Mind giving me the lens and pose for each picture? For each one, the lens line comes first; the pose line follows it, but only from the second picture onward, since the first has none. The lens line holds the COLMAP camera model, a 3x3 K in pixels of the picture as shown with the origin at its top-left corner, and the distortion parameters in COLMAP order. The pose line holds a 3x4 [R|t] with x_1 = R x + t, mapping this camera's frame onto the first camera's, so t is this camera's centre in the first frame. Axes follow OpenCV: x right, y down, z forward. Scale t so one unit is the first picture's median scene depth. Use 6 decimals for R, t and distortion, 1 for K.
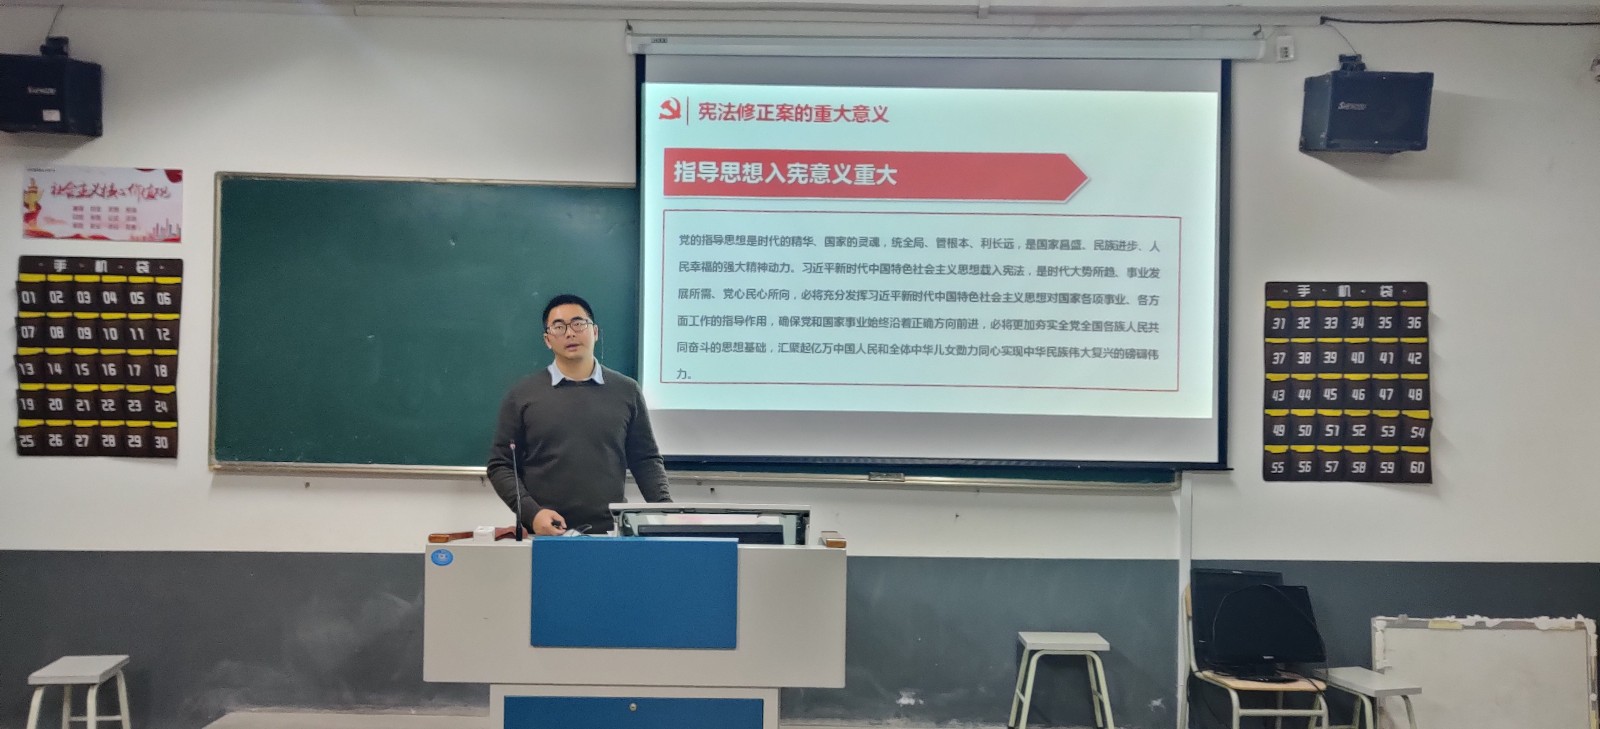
lens RADIAL K [[1221.8, 0, 780.5], [0, 1221.8, 366.1], [0, 0, 1]] dist [0.028616, -0.003535]
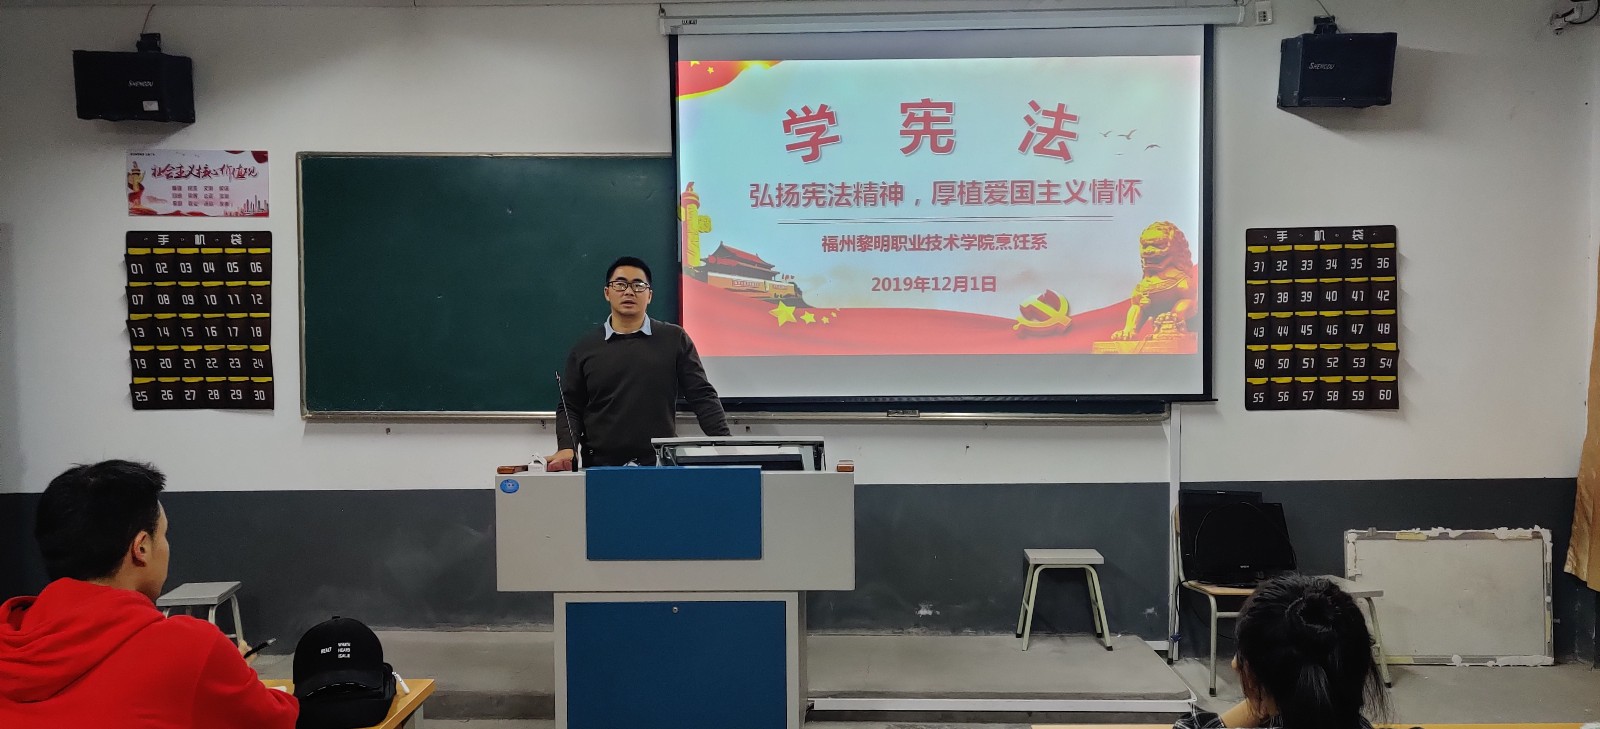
lens RADIAL K [[1211.9, 0, 800.0], [0, 1211.9, 364.5], [0, 0, 1]] dist [0.033254, 0.001408]
pose [[0.999320, -0.020738, -0.030472, 0.027416], [0.021996, 0.998894, 0.041559, -0.001659], [0.029577, -0.042201, 0.998671, -0.102948]]
